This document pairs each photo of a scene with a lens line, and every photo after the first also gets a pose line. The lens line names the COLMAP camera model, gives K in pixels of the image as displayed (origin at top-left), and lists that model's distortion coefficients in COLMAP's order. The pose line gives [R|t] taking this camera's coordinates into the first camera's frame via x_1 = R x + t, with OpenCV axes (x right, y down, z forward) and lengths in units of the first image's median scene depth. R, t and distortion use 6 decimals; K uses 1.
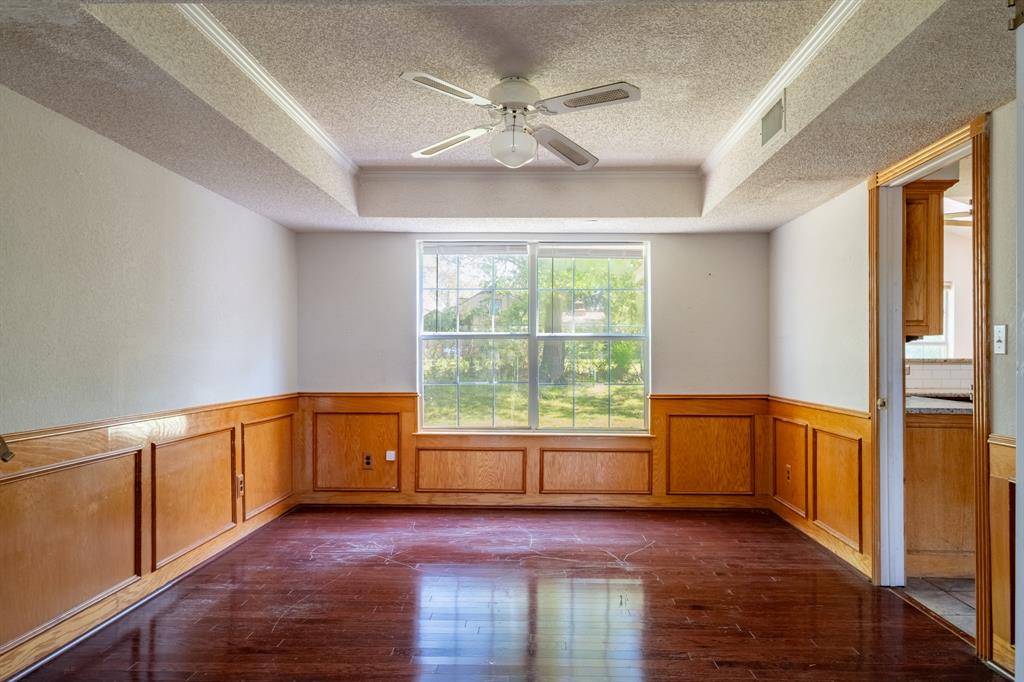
lens RADIAL K [[718.5, 0, 516.5], [0, 718.5, 343.4], [0, 0, 1]] dist [0.013438, -0.000345]
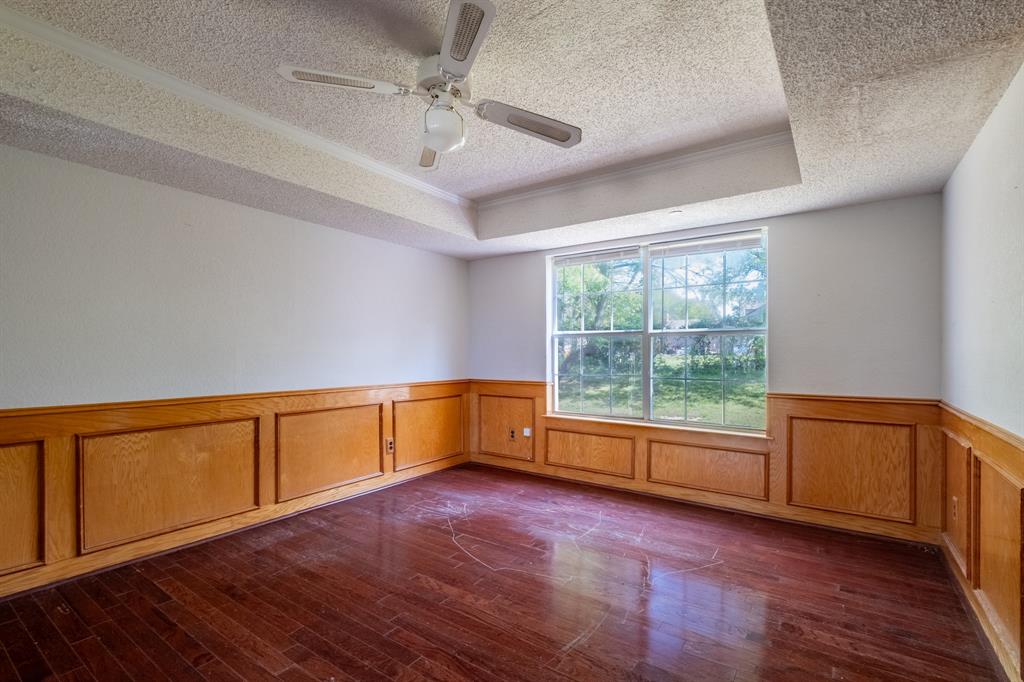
lens RADIAL K [[459.3, 0, 506.9], [0, 459.3, 350.9], [0, 0, 1]] dist [0.003166, -0.001564]
pose [[0.826928, -0.003688, -0.562296, 0.242853], [0.011225, 0.999888, 0.009949, 0.007532], [0.562196, -0.014539, 0.826876, 0.325876]]
